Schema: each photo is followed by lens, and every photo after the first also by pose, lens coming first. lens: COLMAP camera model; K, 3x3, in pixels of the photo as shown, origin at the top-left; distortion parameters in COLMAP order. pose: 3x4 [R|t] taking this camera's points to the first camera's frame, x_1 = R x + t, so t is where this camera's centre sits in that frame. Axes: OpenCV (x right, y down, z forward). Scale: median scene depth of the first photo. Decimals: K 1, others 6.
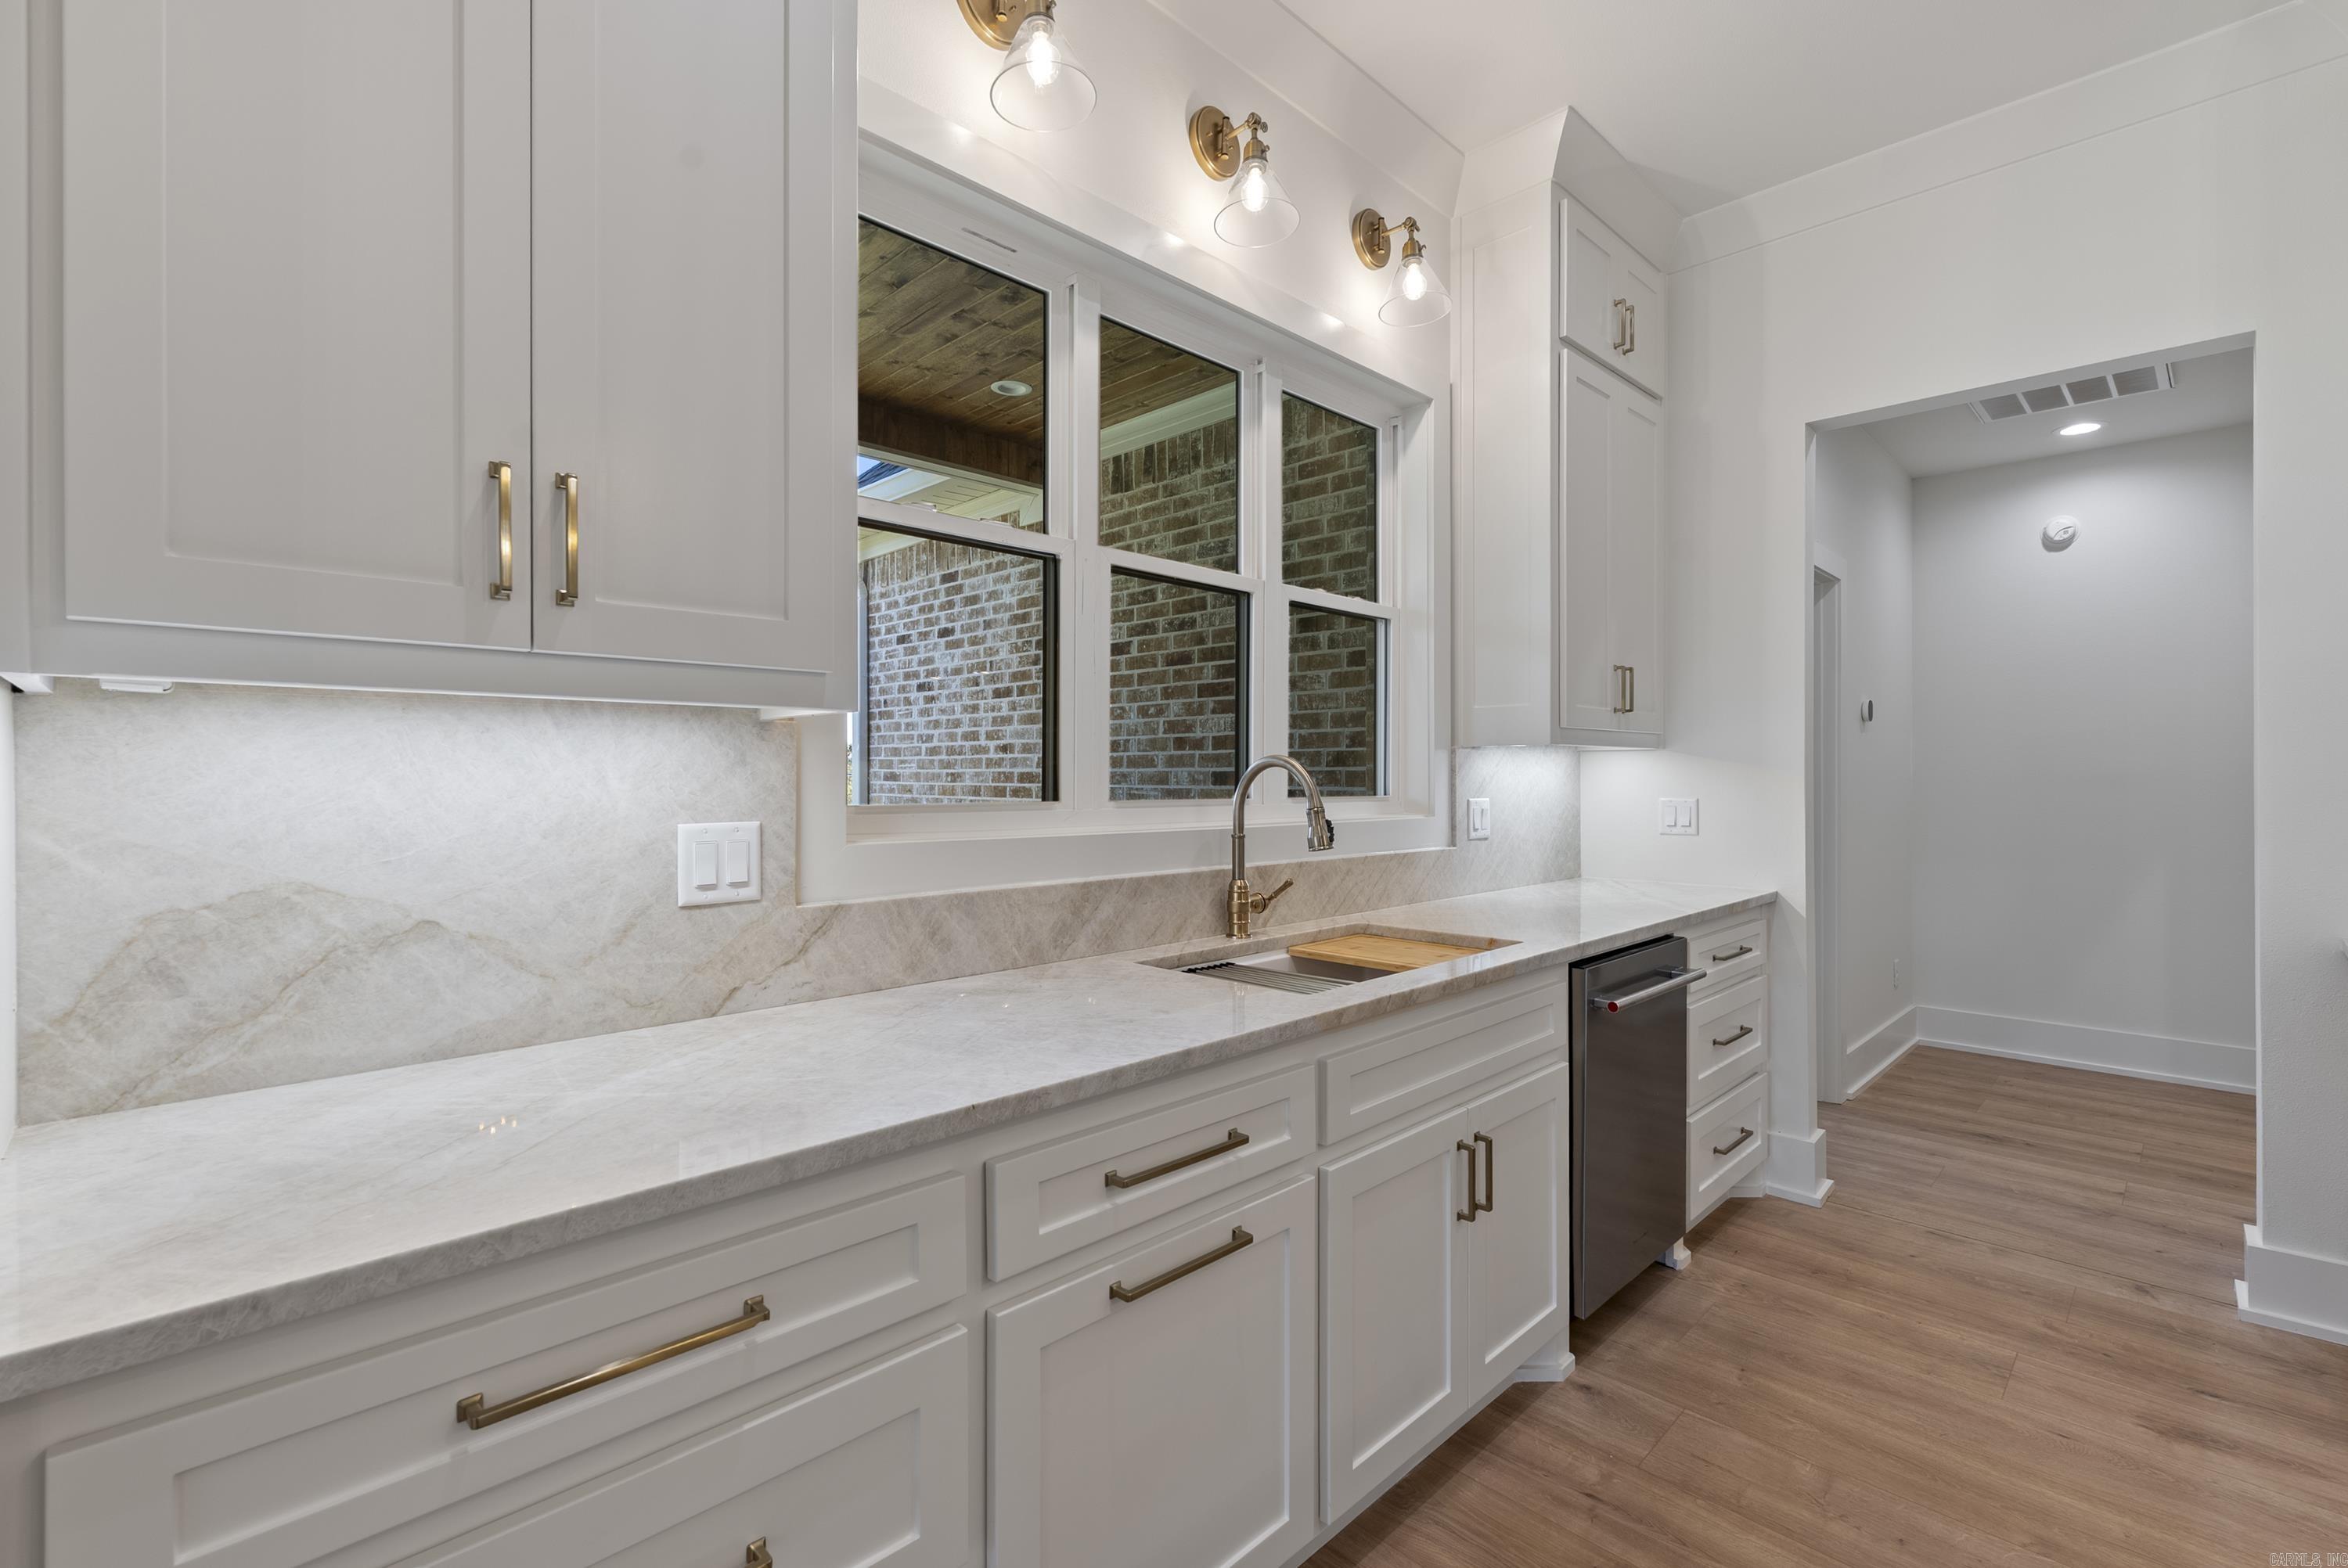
lens RADIAL K [[1039.2, 0, 1182.2], [0, 1039.2, 779.0], [0, 0, 1]] dist [-0.004088, -0.000075]
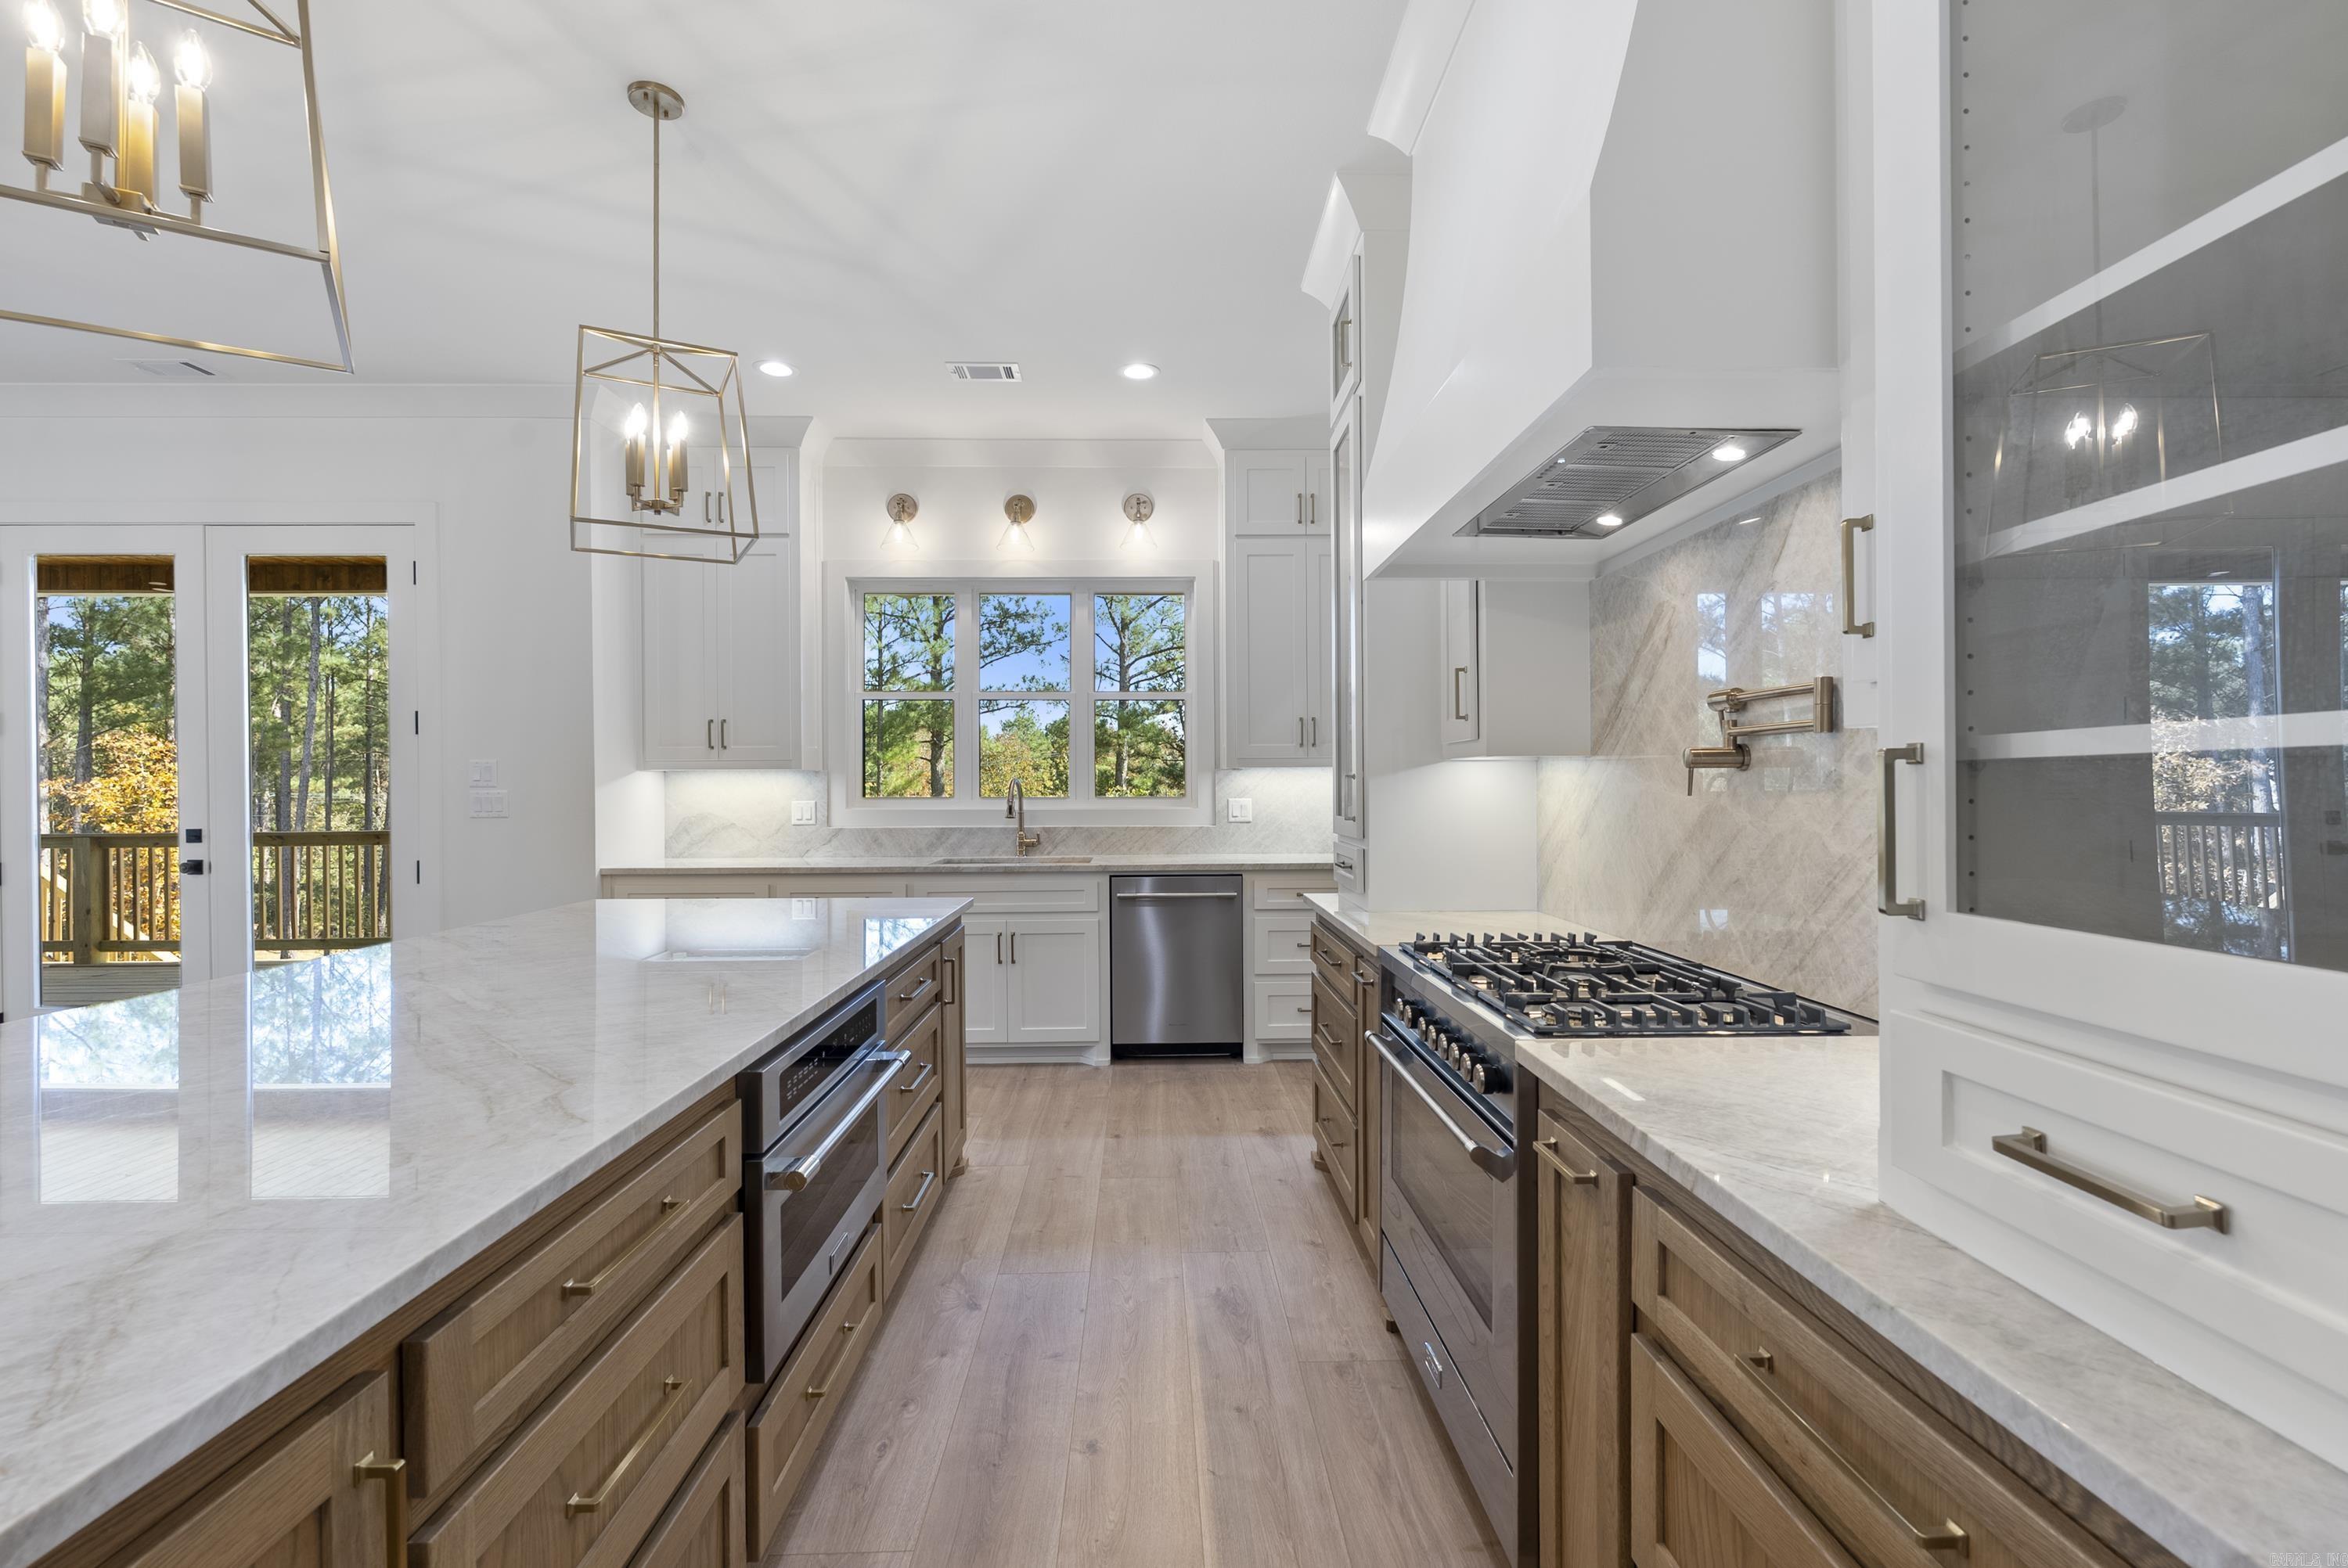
lens RADIAL K [[1039.2, 0, 1169.7], [0, 1039.2, 791.6], [0, 0, 1]] dist [-0.004088, -0.000075]
pose [[0.725748, 0.002485, -0.687956, 2.367970], [0.002964, 0.999973, 0.006739, -0.007632], [0.687955, -0.006930, 0.725721, -0.557535]]
